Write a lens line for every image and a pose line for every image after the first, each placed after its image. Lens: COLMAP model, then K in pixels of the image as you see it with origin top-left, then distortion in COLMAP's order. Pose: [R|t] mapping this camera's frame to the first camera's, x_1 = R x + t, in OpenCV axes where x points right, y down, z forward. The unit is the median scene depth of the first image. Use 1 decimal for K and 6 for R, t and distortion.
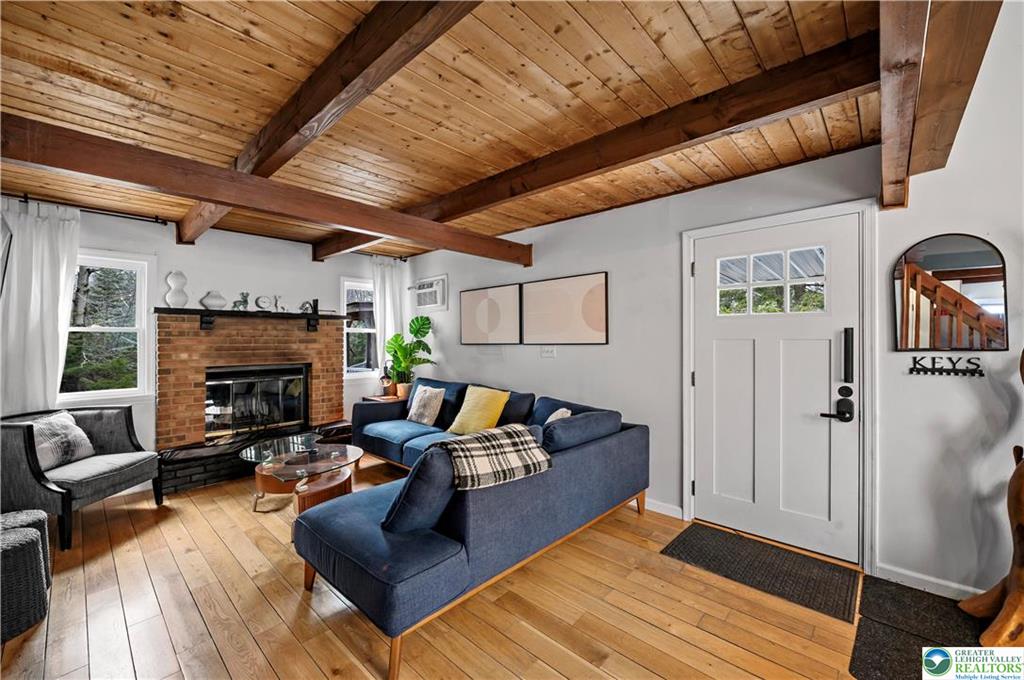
lens RADIAL K [[408.5, 0, 513.3], [0, 408.5, 338.4], [0, 0, 1]] dist [-0.006666, -0.002285]
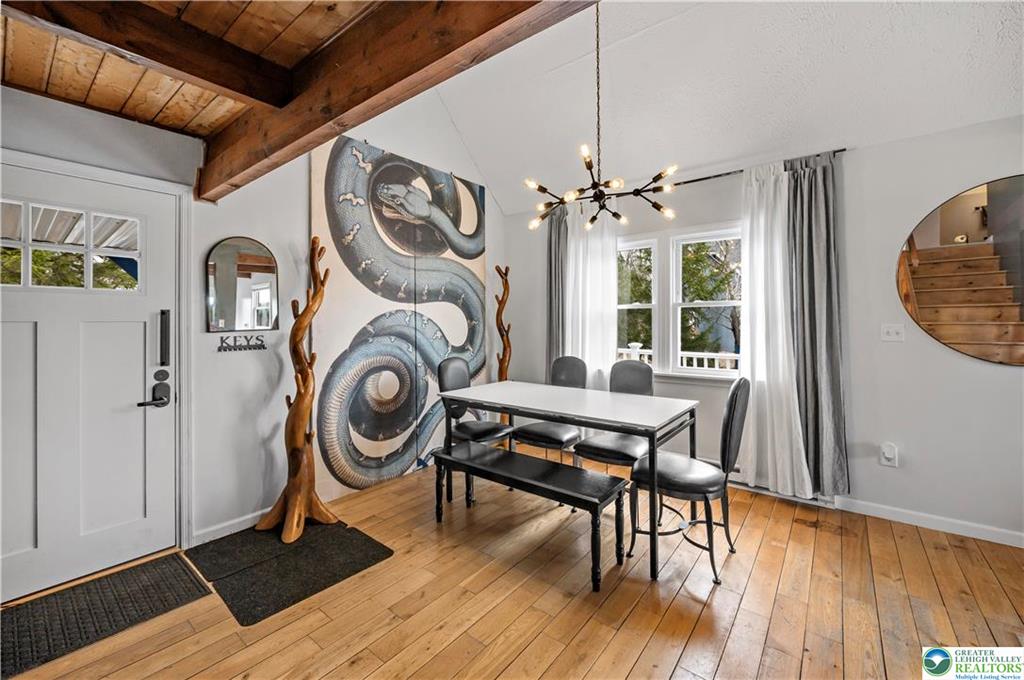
lens RADIAL K [[408.5, 0, 519.9], [0, 408.5, 318.1], [0, 0, 1]] dist [-0.006666, -0.002285]
pose [[-0.089984, 0.006874, 0.995919, -0.162523], [-0.004376, 0.999964, -0.007297, -0.001811], [-0.995934, -0.005015, -0.089951, 0.172531]]
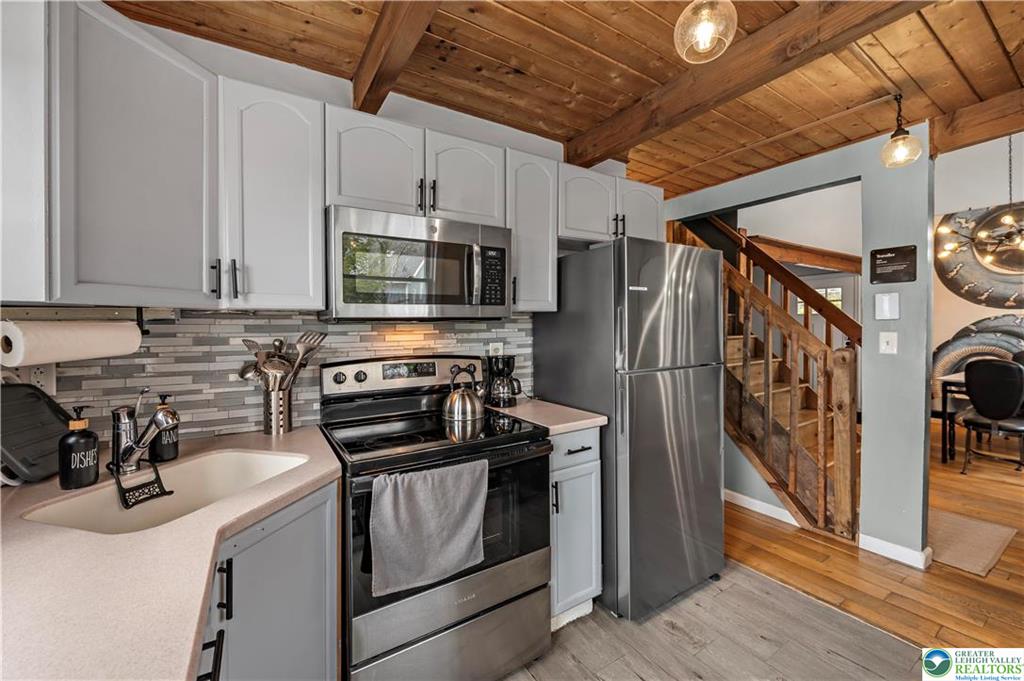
lens RADIAL K [[408.5, 0, 501.2], [0, 408.5, 331.0], [0, 0, 1]] dist [-0.006666, -0.002285]
pose [[0.965755, -0.000407, -0.259457, -0.489411], [0.003246, 0.999939, 0.010515, 0.009565], [0.259437, -0.010997, 0.965697, -1.555361]]
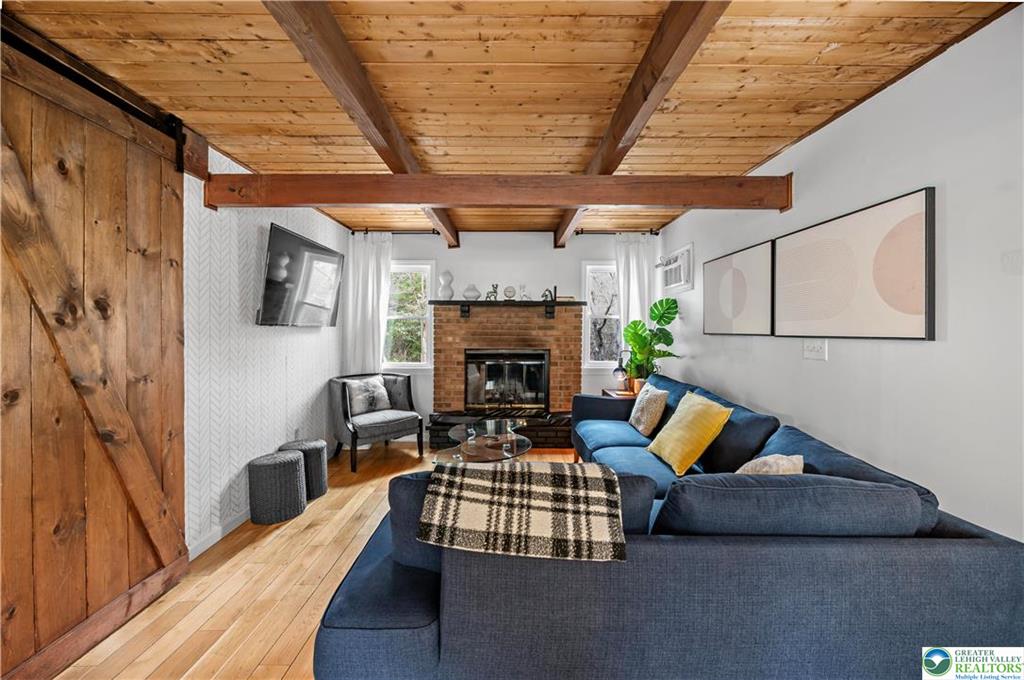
lens RADIAL K [[408.5, 0, 509.7], [0, 408.5, 329.0], [0, 0, 1]] dist [-0.006666, -0.002285]
pose [[0.681849, 0.010599, -0.731416, 0.254669], [-0.004517, 0.999937, 0.010279, -0.000760], [0.731479, -0.003705, 0.681854, 0.335599]]
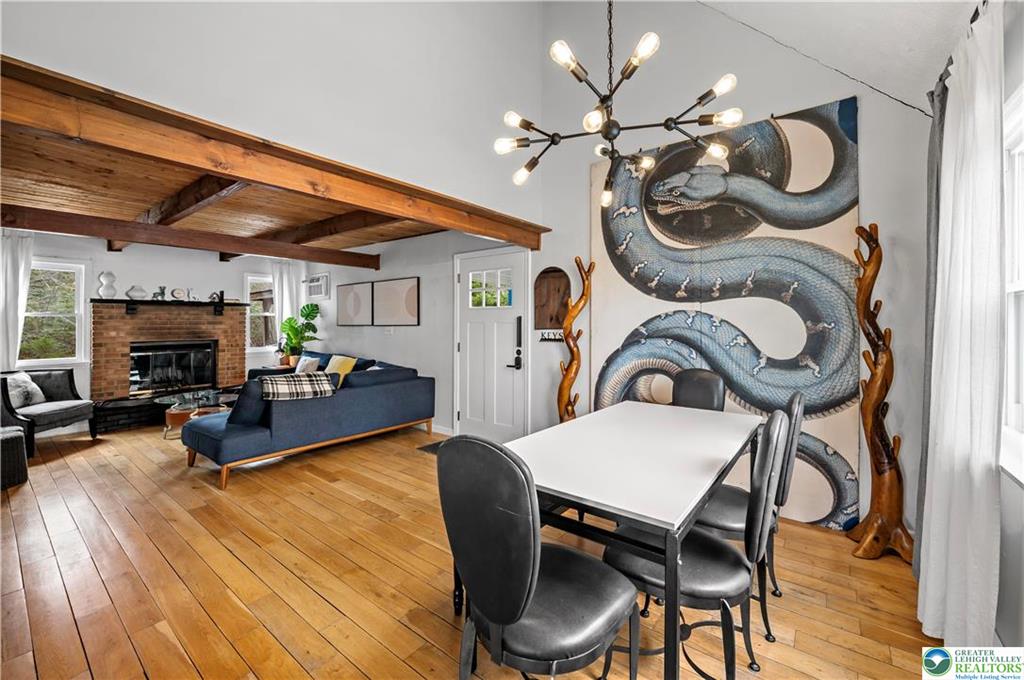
lens RADIAL K [[408.5, 0, 511.6], [0, 408.5, 319.5], [0, 0, 1]] dist [-0.006666, -0.002285]
pose [[0.995316, 0.002541, 0.096638, 0.451599], [-0.002342, 0.999995, -0.002174, -0.005517], [-0.096643, 0.001938, 0.995317, -0.558805]]
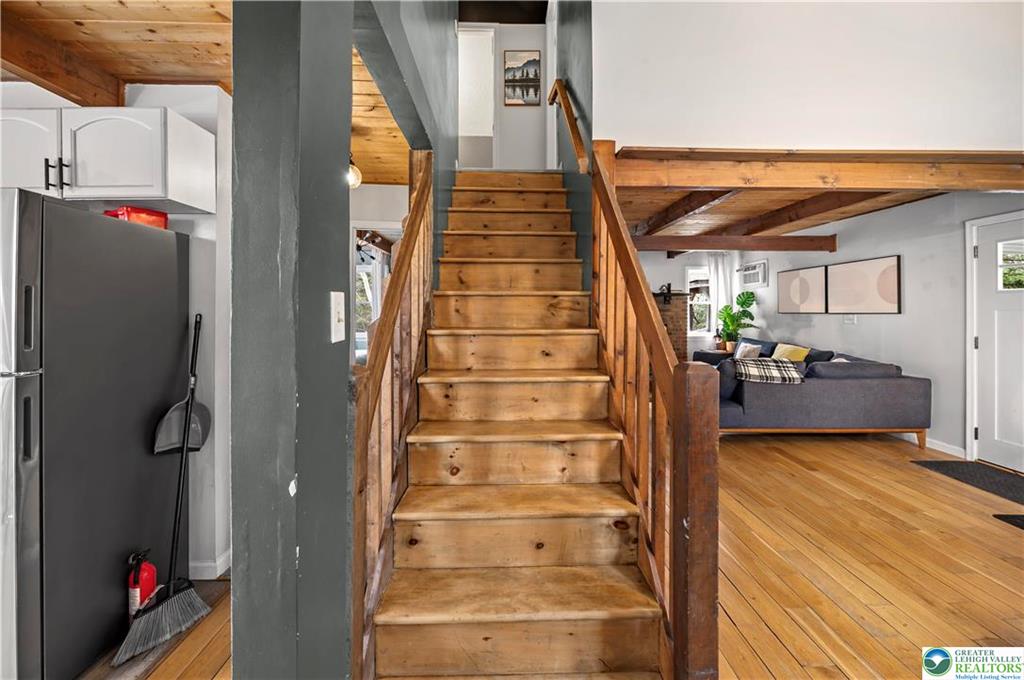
lens RADIAL K [[408.5, 0, 513.7], [0, 408.5, 308.1], [0, 0, 1]] dist [-0.006666, -0.002285]
pose [[0.695747, 0.000487, -0.718286, 0.316673], [0.000829, 0.999999, 0.001481, -0.006162], [0.718286, -0.001626, 0.695746, -0.735057]]
